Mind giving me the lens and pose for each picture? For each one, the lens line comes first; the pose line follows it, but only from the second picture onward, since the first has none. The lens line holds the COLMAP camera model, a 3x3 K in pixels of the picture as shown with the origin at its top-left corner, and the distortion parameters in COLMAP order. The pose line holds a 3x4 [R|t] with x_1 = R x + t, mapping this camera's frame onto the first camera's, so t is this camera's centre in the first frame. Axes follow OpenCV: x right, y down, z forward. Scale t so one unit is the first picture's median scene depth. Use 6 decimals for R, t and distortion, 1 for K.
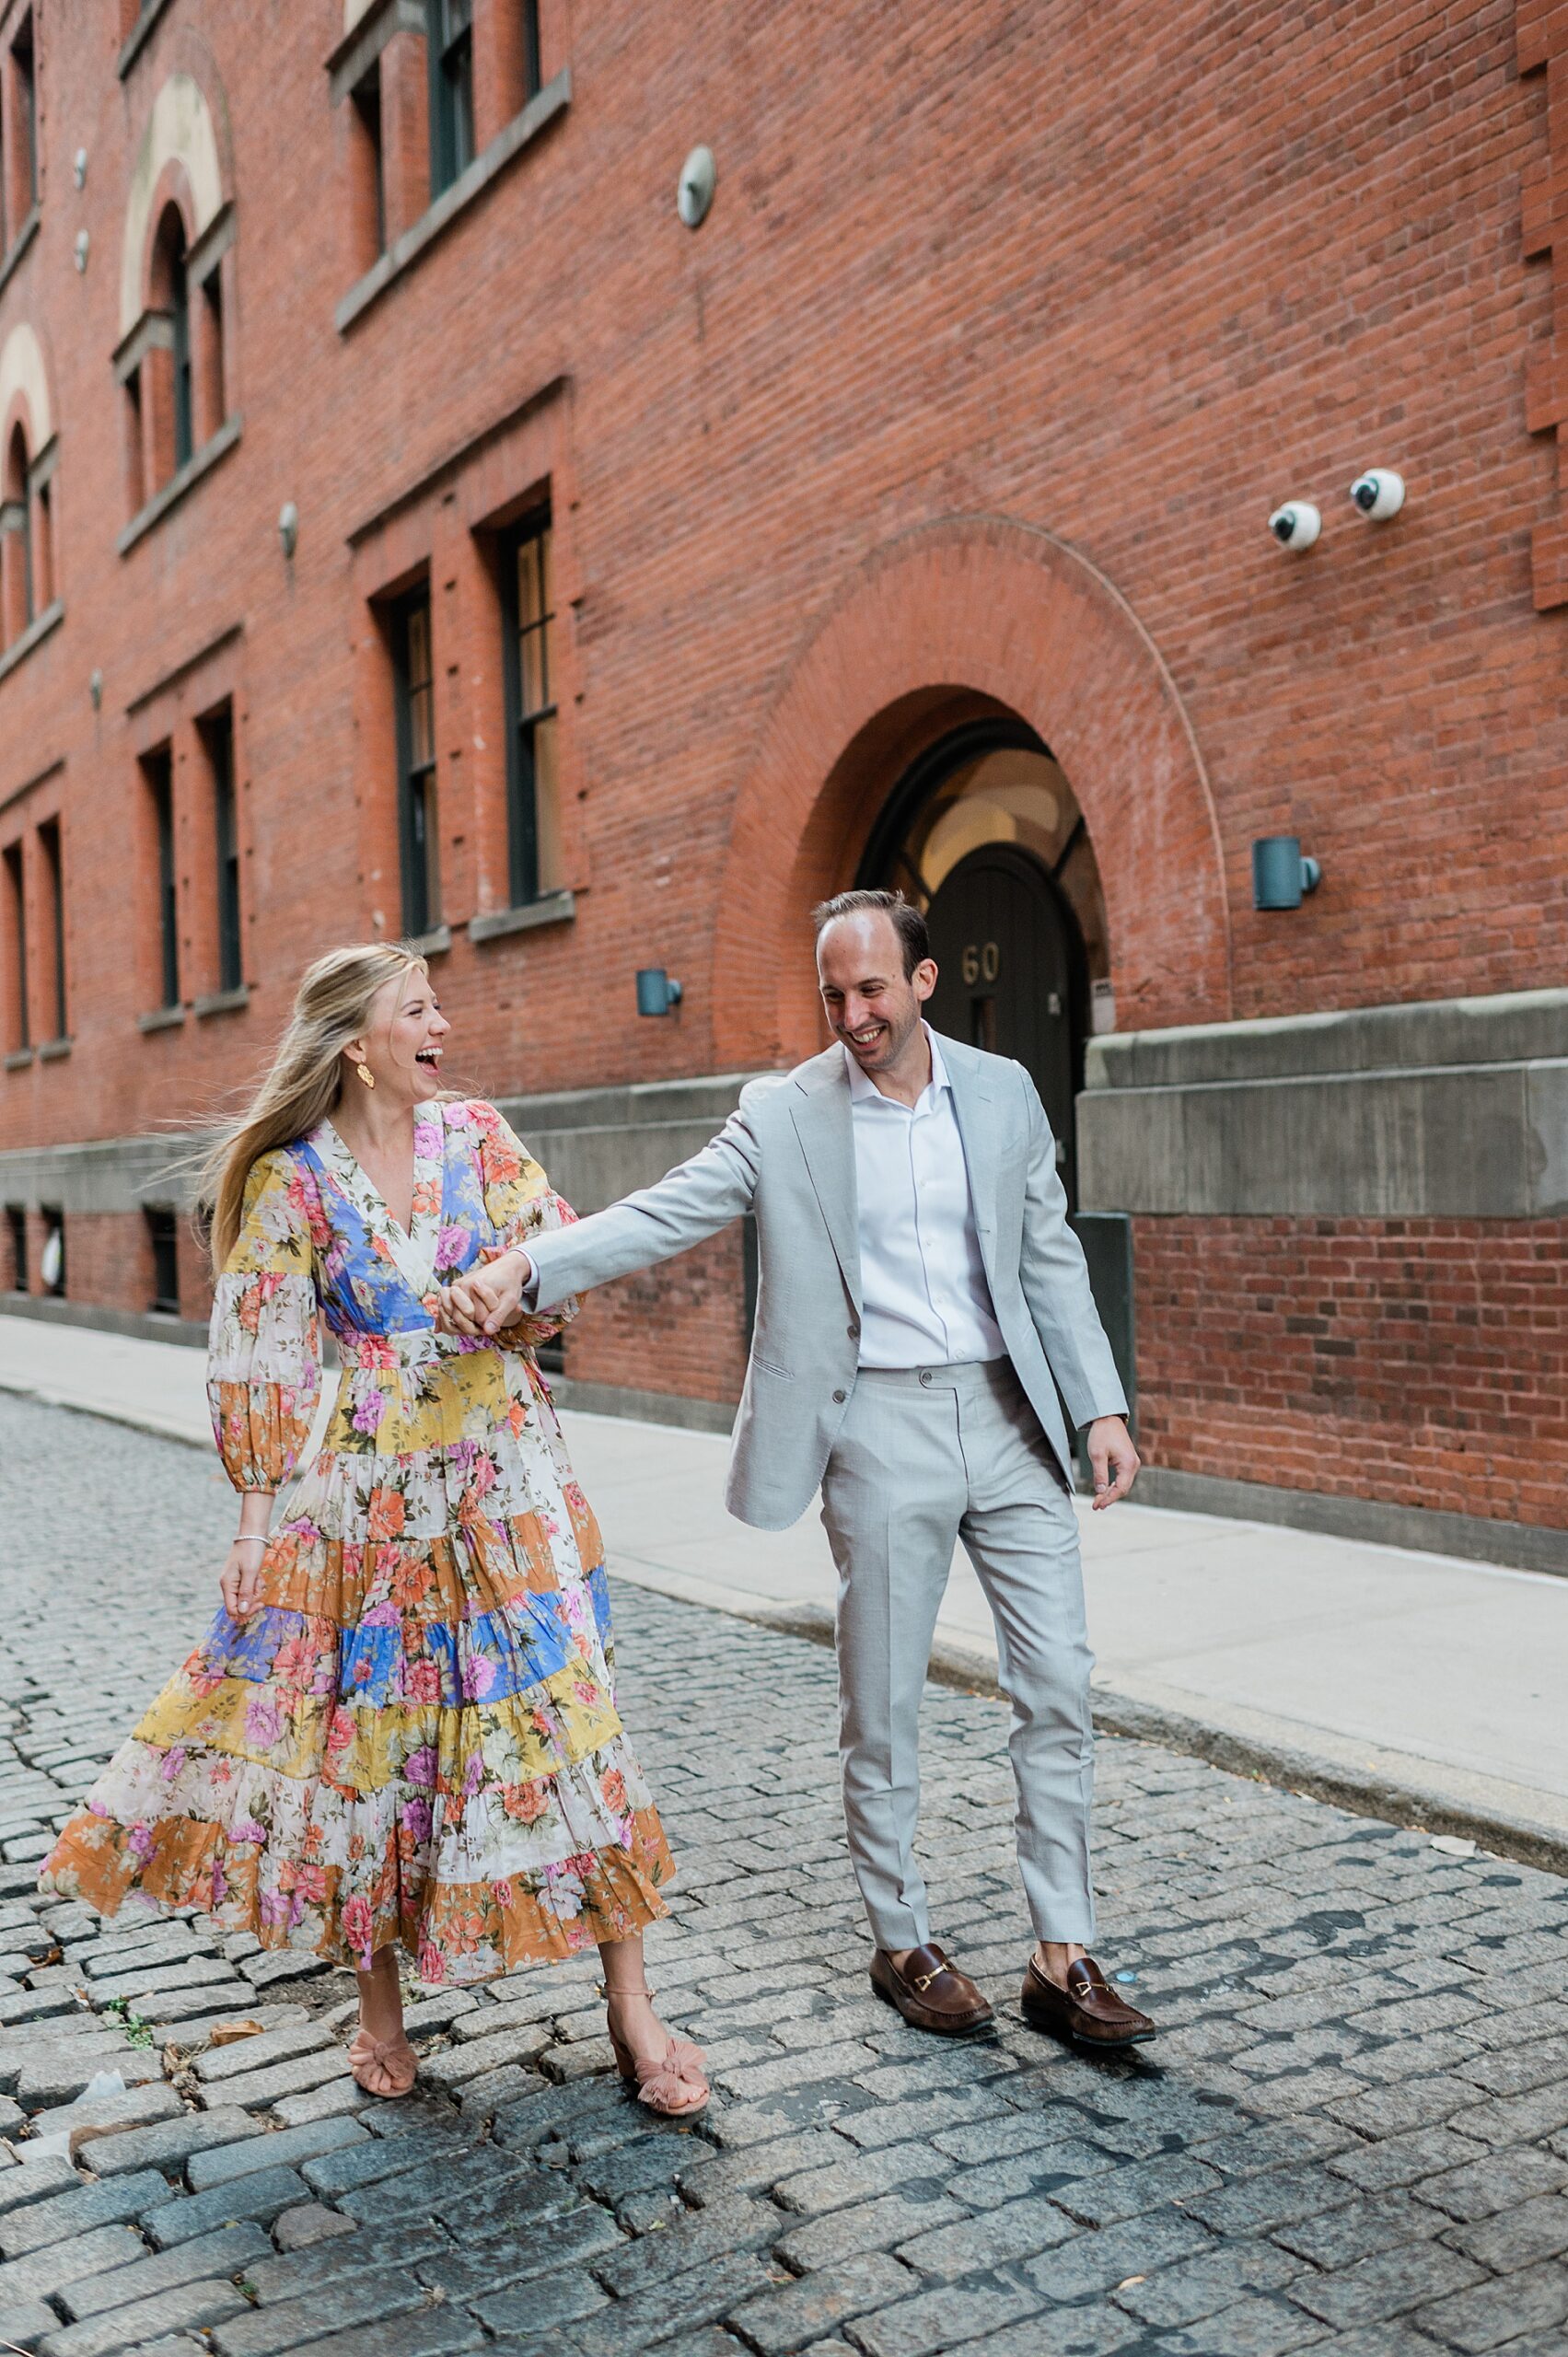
lens RADIAL K [[2291.8, 0, 783.9], [0, 2291.8, 1187.5], [0, 0, 1]] dist [0.000833, 0.000000]
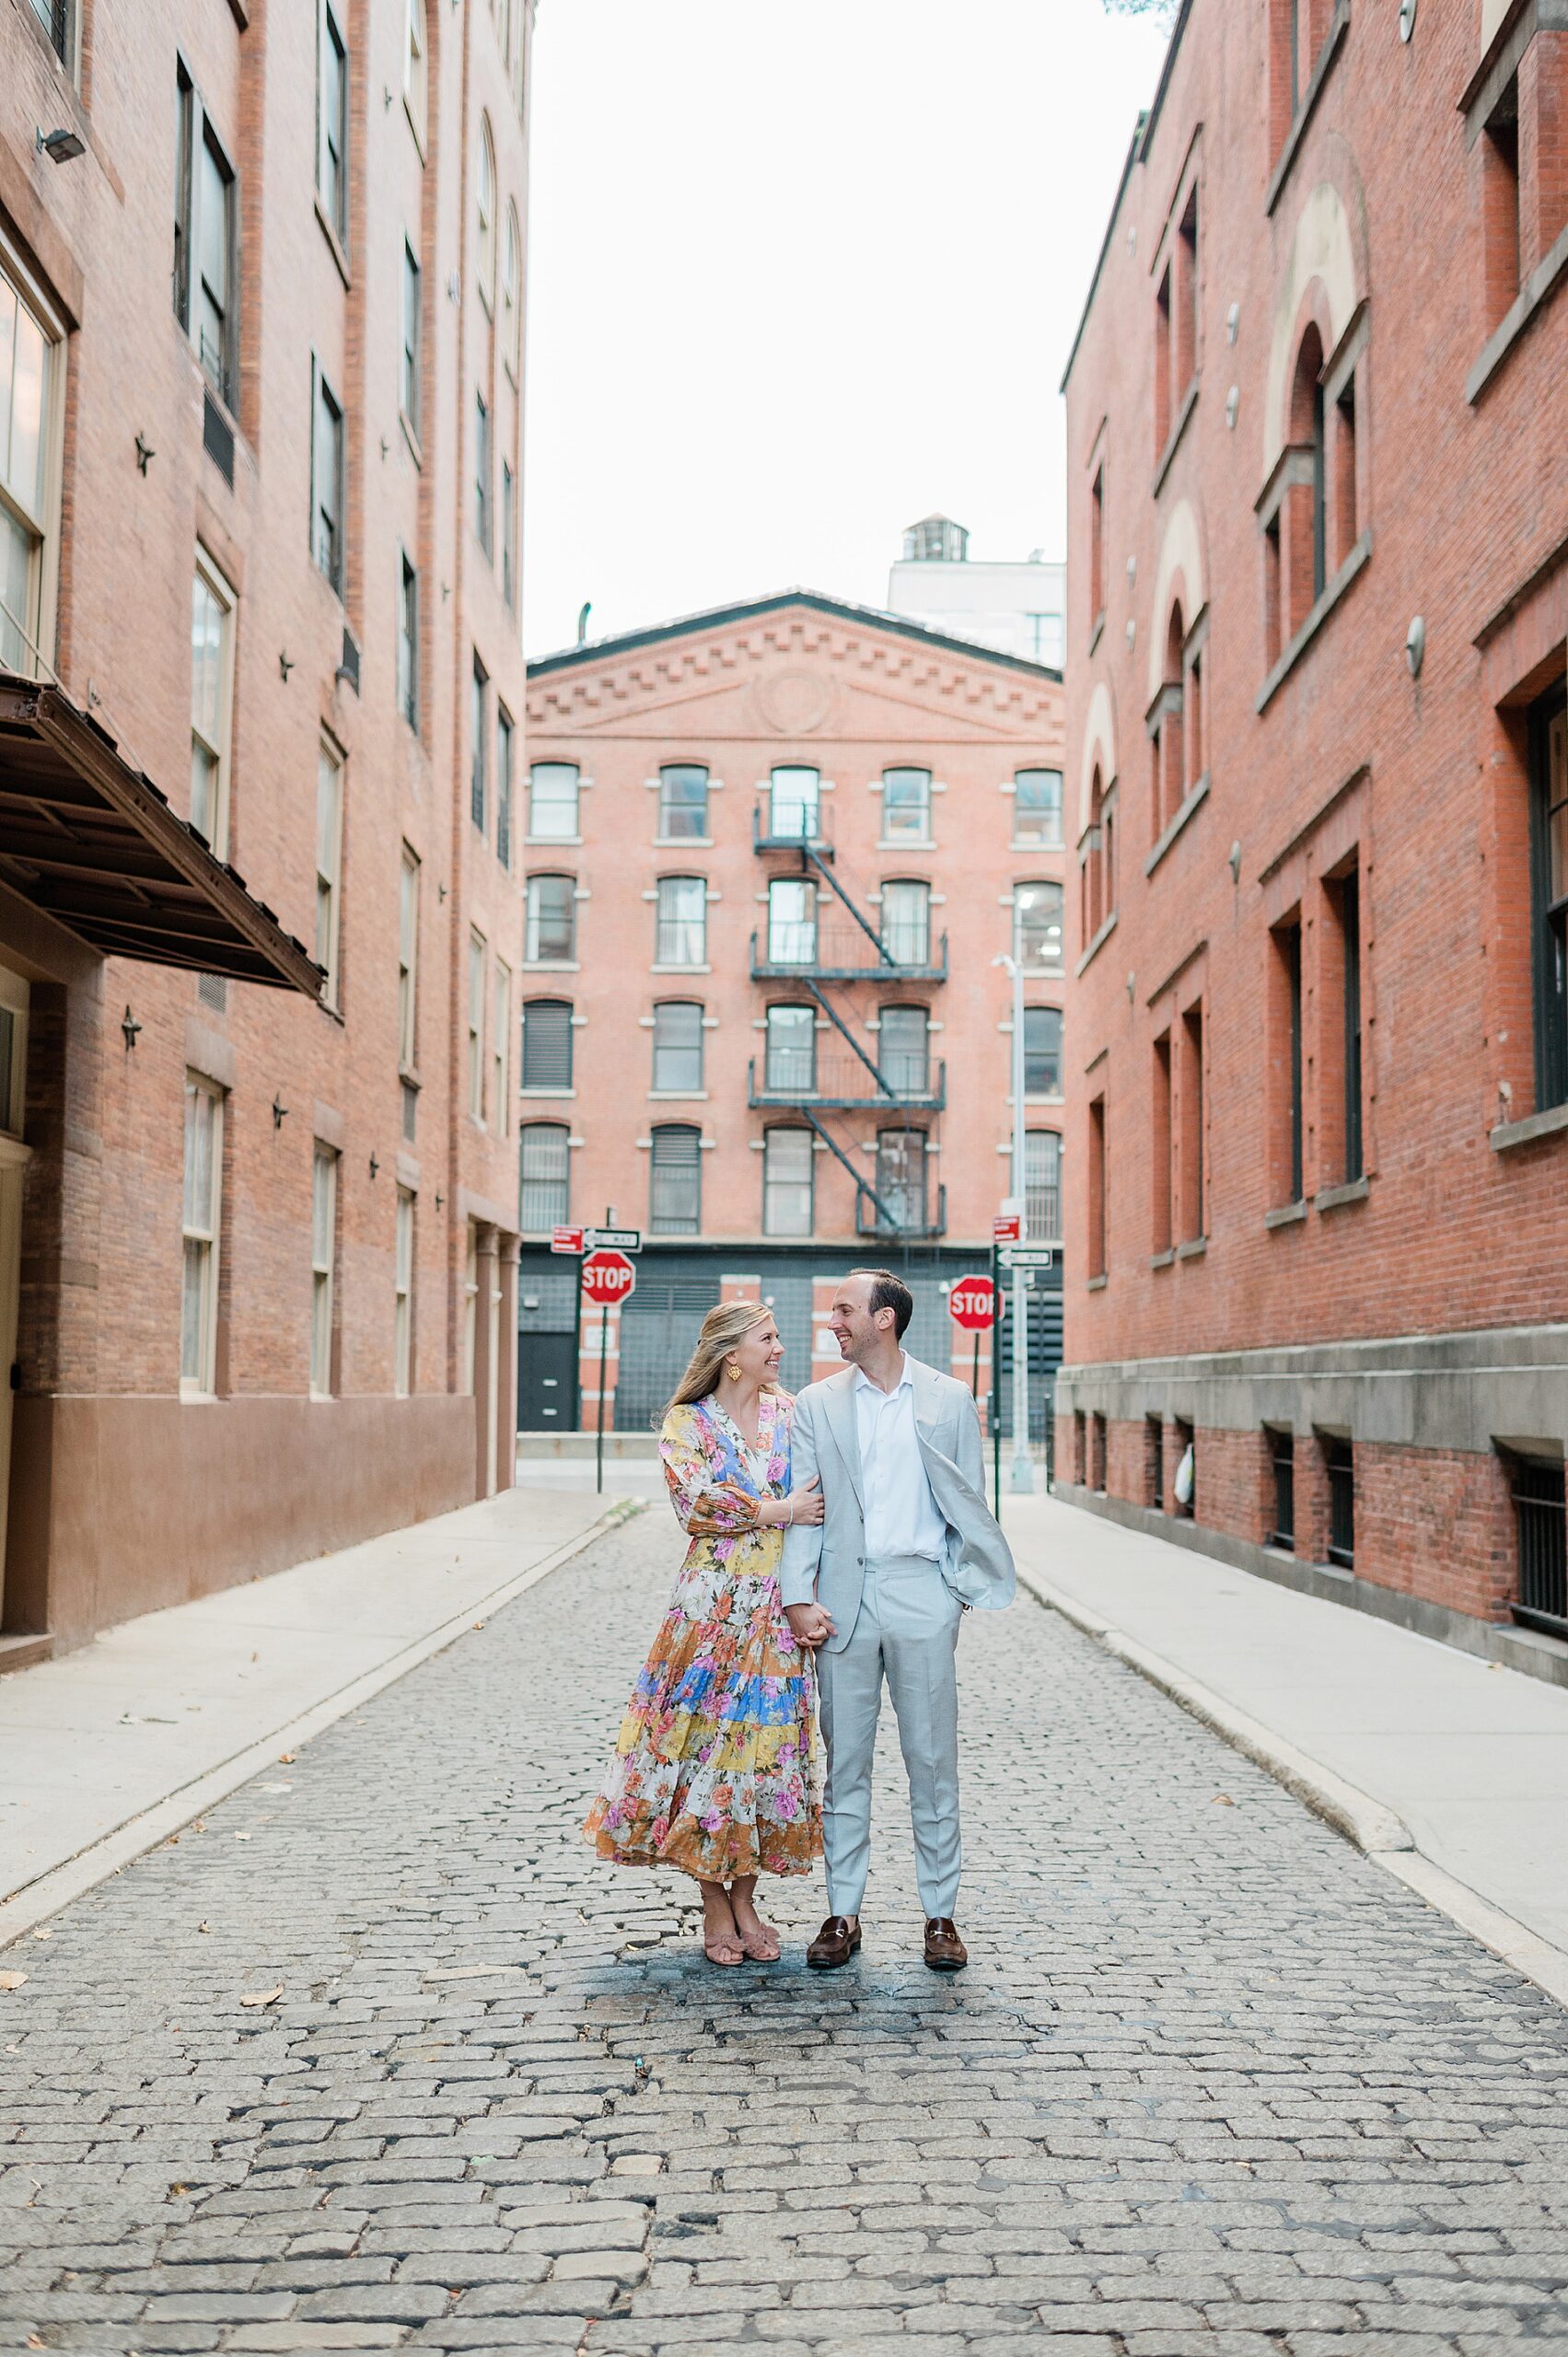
lens RADIAL K [[2291.8, 0, 794.0], [0, 2291.8, 1183.7], [0, 0, 1]] dist [0.000833, 0.000000]
pose [[0.866249, -0.006781, -0.499566, 0.015376], [-0.038610, 0.996009, -0.080471, -0.012660], [0.498118, 0.088996, 0.862530, 0.251818]]
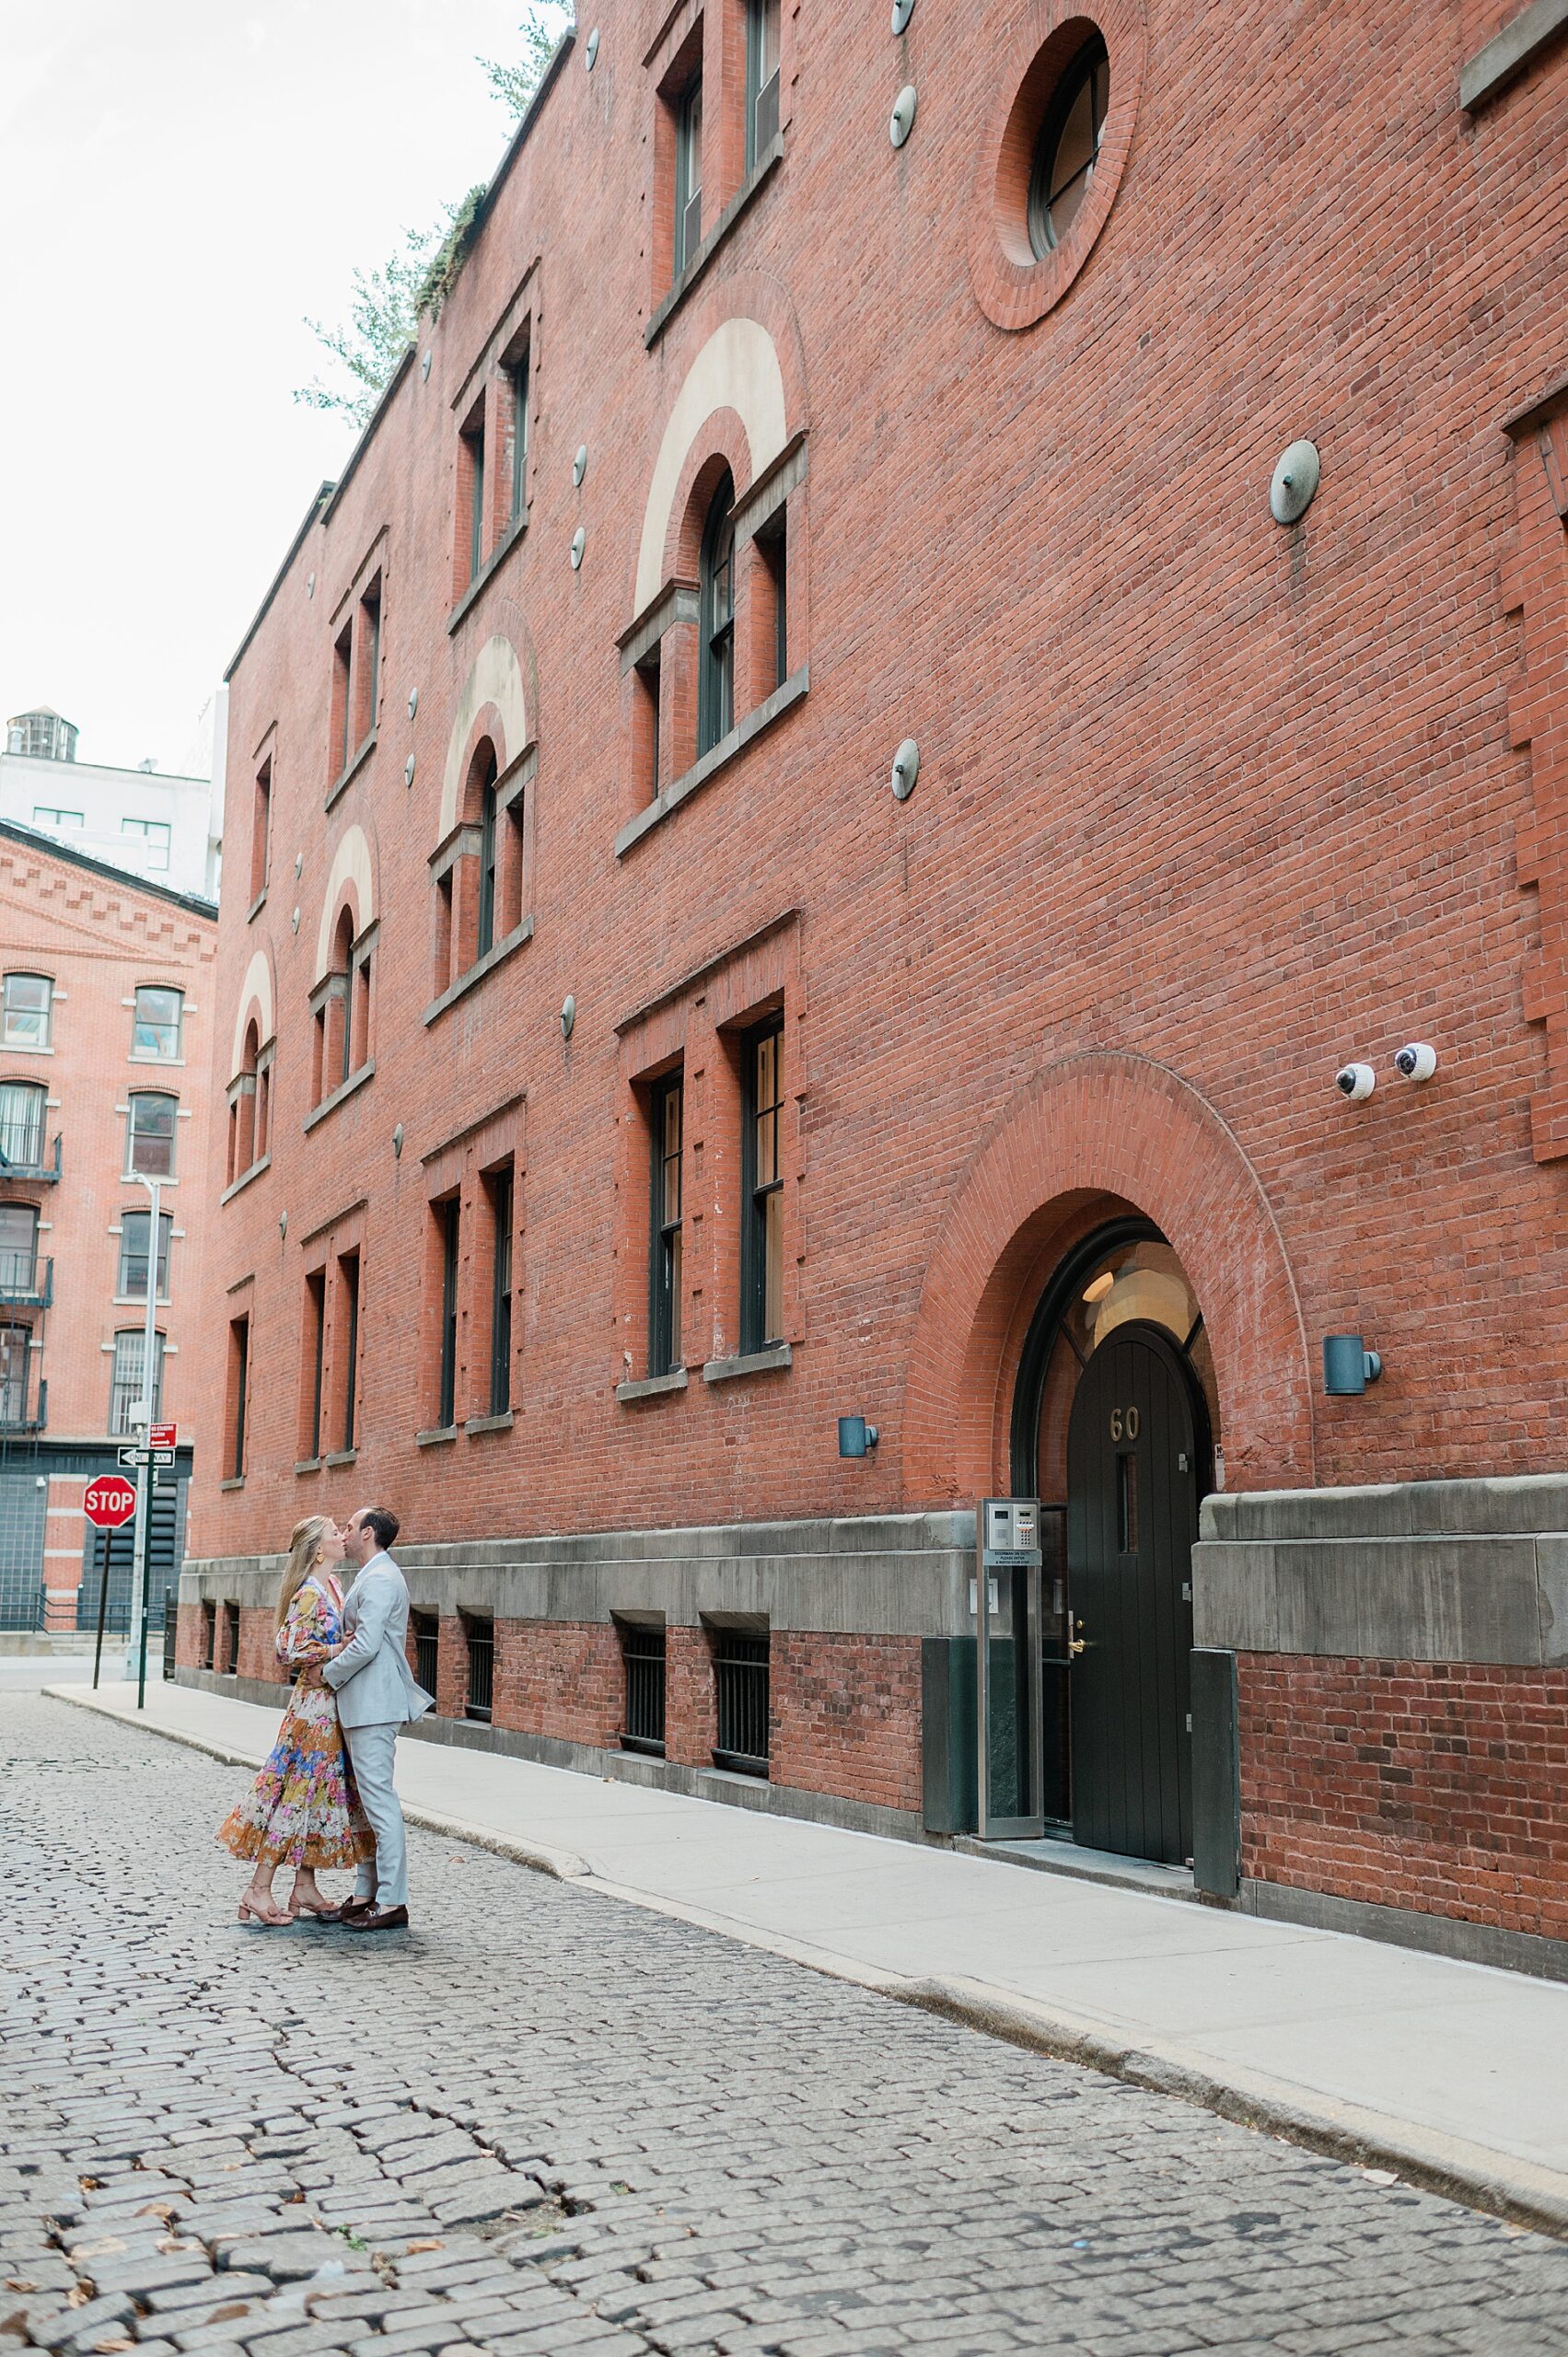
lens RADIAL K [[2291.8, 0, 790.5], [0, 2291.8, 1167.7], [0, 0, 1]] dist [0.000833, 0.000000]
pose [[0.993141, 0.009561, -0.116532, 0.047067], [-0.030931, 0.982628, -0.182989, -0.007297], [0.112758, 0.185338, 0.976184, -0.154946]]
